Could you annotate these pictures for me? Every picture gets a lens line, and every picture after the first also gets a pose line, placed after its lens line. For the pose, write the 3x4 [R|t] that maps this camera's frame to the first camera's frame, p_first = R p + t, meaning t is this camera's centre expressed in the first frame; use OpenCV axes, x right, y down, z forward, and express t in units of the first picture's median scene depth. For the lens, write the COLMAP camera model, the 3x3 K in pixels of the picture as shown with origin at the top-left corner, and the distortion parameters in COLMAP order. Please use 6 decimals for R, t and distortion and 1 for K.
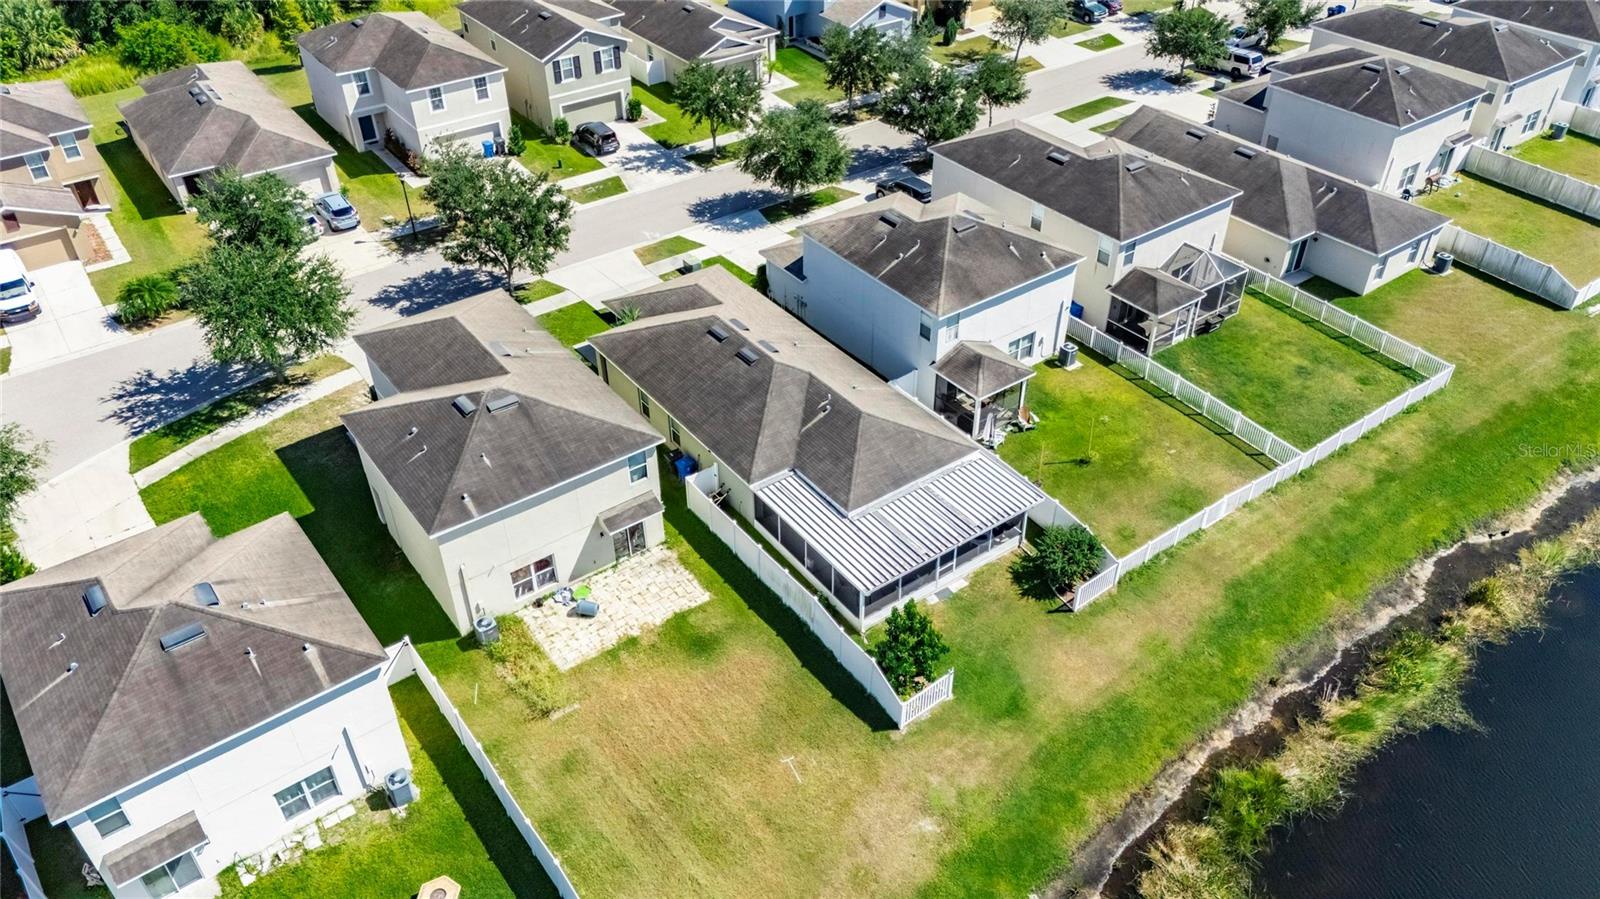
lens RADIAL K [[1183.4, 0, 808.1], [0, 1183.4, 452.4], [0, 0, 1]] dist [0.058480, -0.040692]
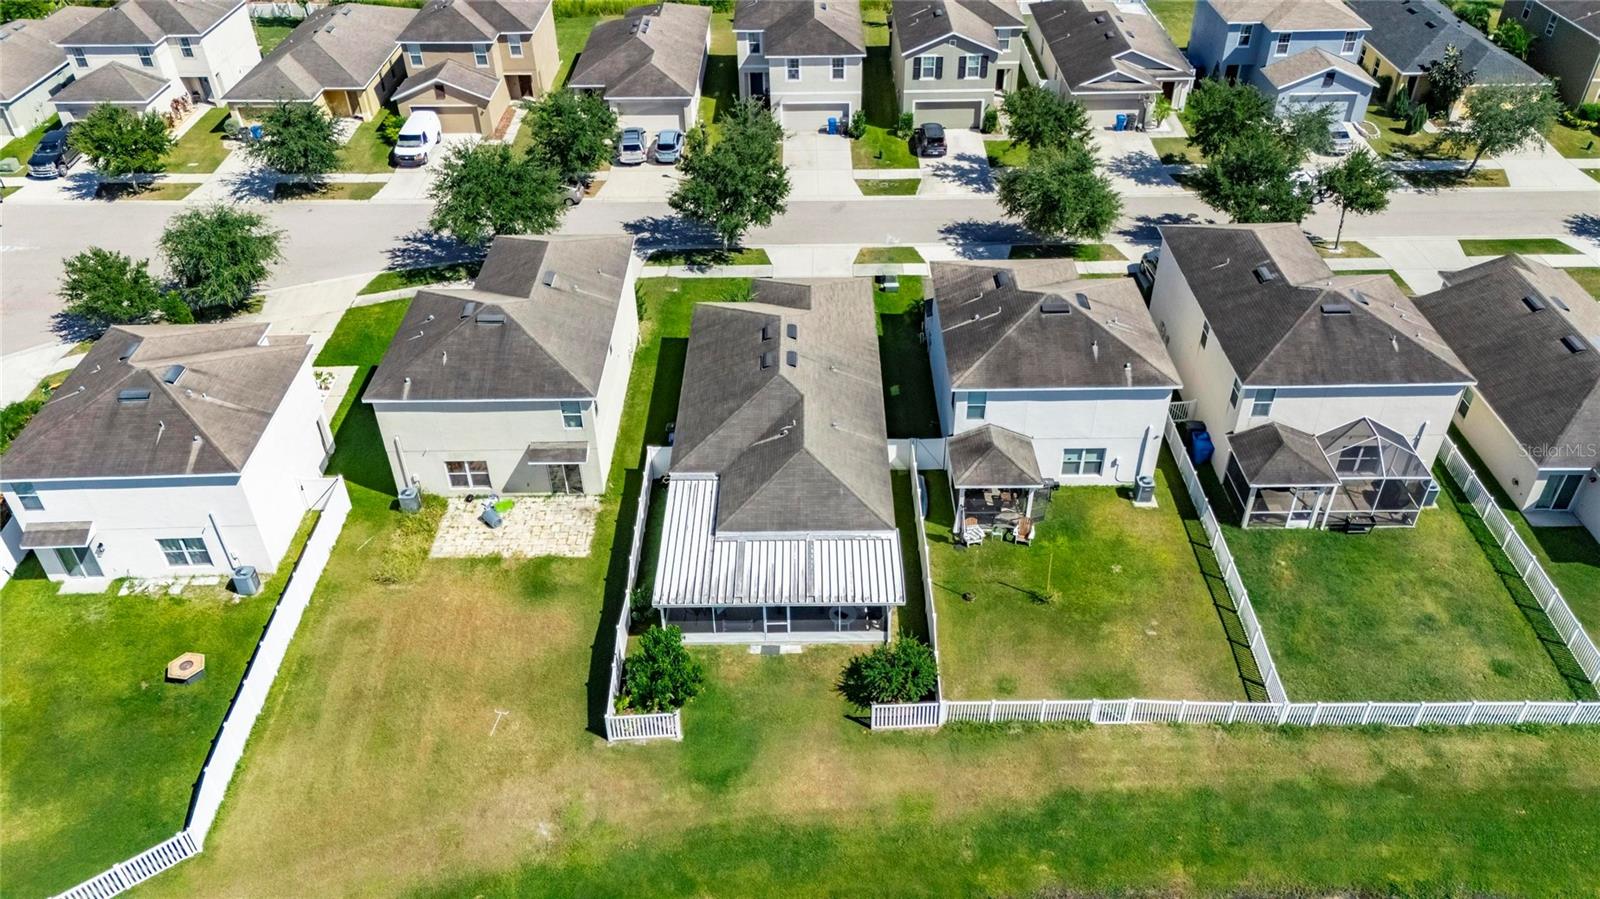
lens RADIAL K [[1183.4, 0, 807.6], [0, 1183.4, 451.6], [0, 0, 1]] dist [0.058480, -0.040692]
pose [[0.805723, 0.353711, -0.475078, 0.473216], [-0.354441, 0.930570, 0.091715, -0.112398], [0.474534, 0.094490, 0.875151, 0.145588]]
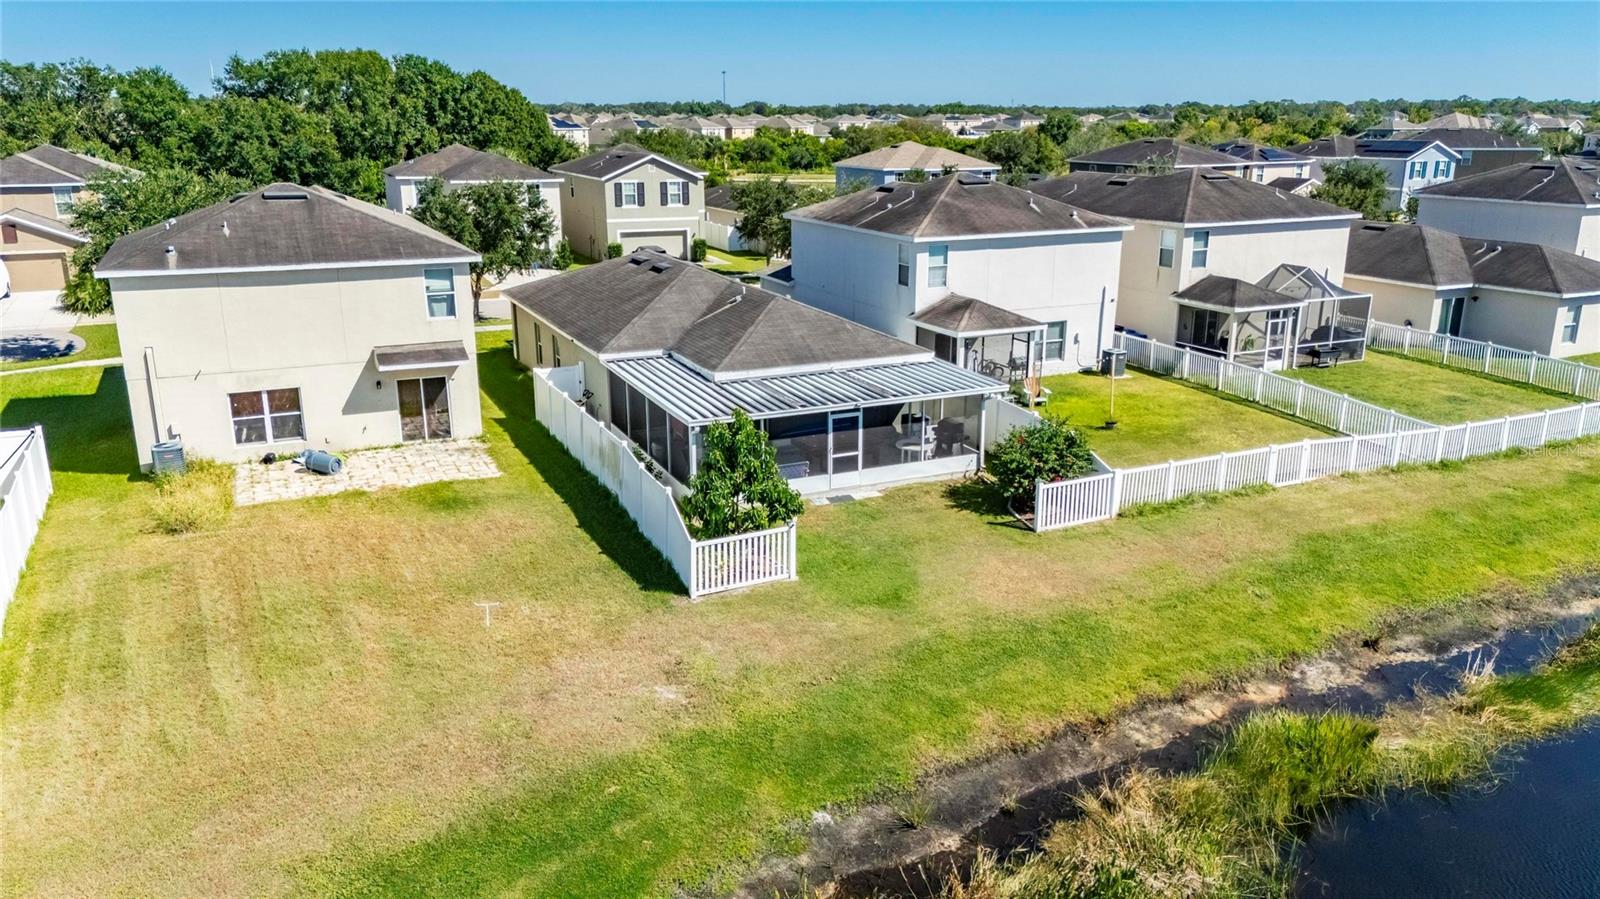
lens RADIAL K [[1183.4, 0, 809.7], [0, 1183.4, 451.2], [0, 0, 1]] dist [0.058480, -0.040692]
pose [[0.981531, 0.057920, -0.182322, 0.191074], [-0.121057, 0.926023, -0.357529, 0.293561], [0.148127, 0.372997, 0.915932, 0.340147]]
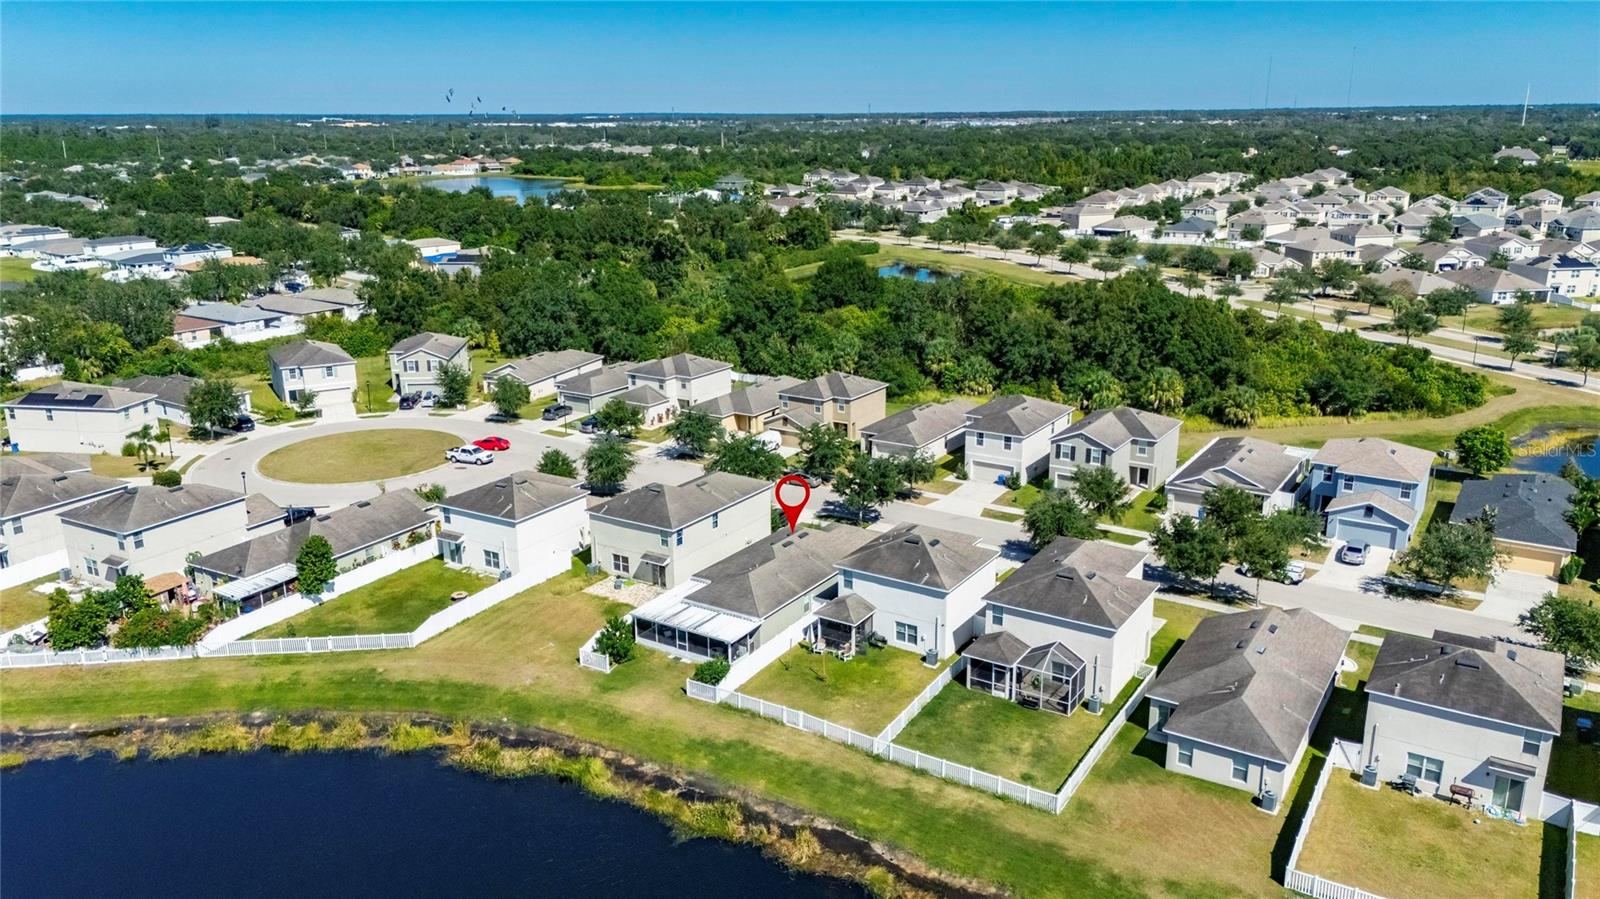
lens RADIAL K [[1183.4, 0, 808.5], [0, 1183.4, 451.3], [0, 0, 1]] dist [0.058480, -0.040692]
pose [[0.357449, 0.258564, -0.897427, 1.524100], [-0.564152, 0.825566, 0.013156, -0.245152], [0.744287, 0.501583, 0.440967, 0.171824]]
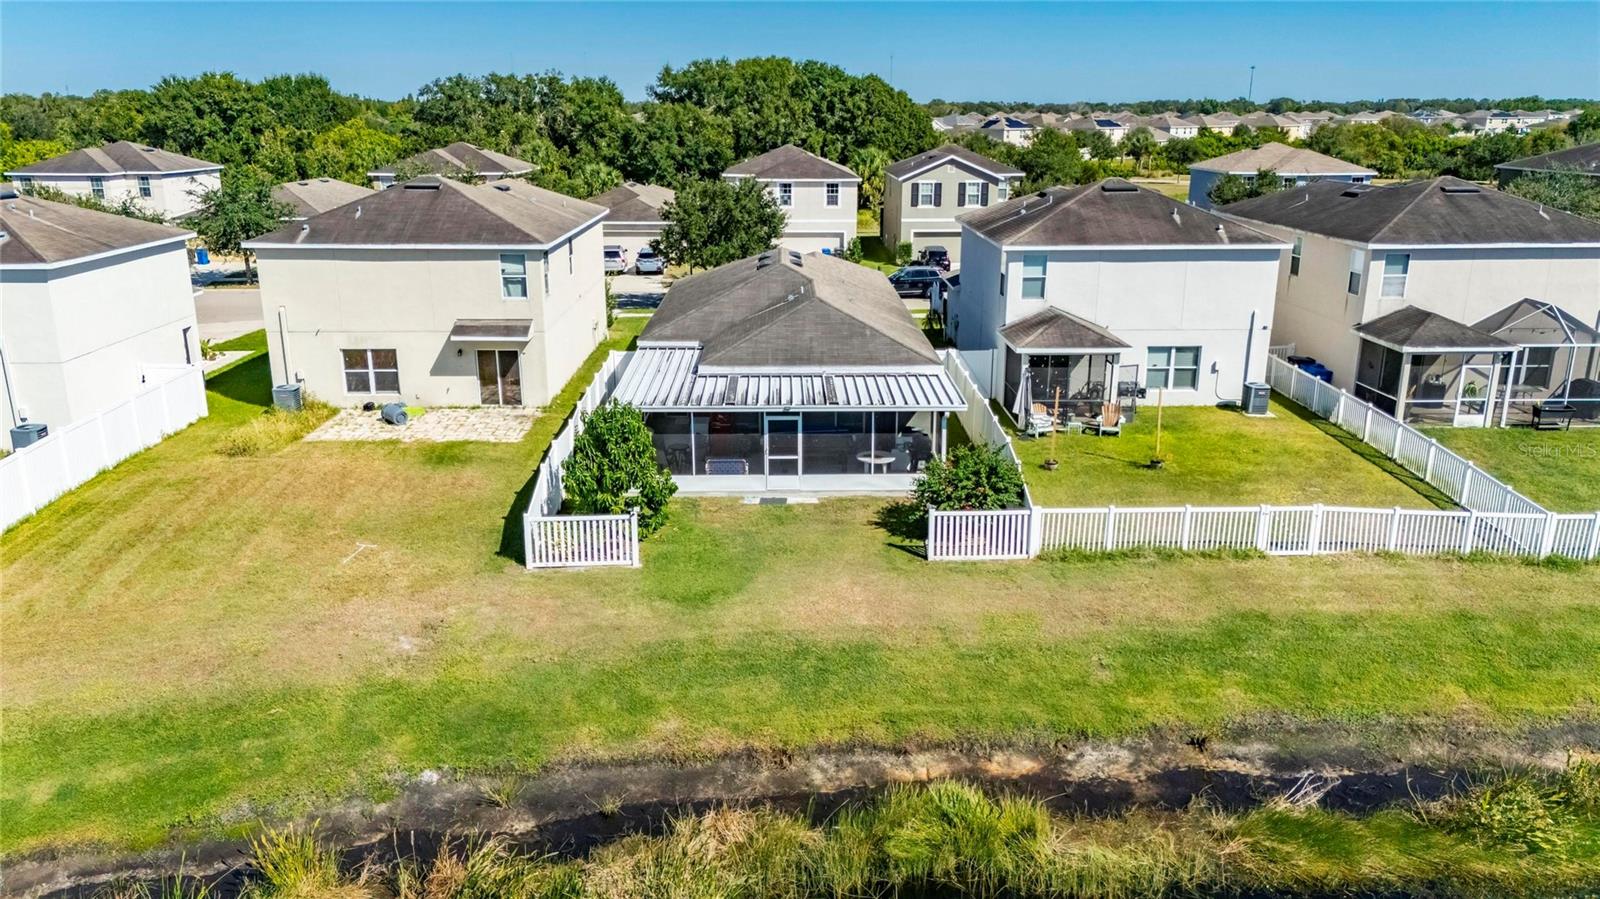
lens RADIAL K [[1183.4, 0, 806.4], [0, 1183.4, 452.4], [0, 0, 1]] dist [0.058480, -0.040692]
pose [[0.817376, 0.163960, -0.552281, 0.432716], [-0.354853, 0.898492, -0.258440, 0.228835], [0.453846, 0.407221, 0.792587, 0.419801]]
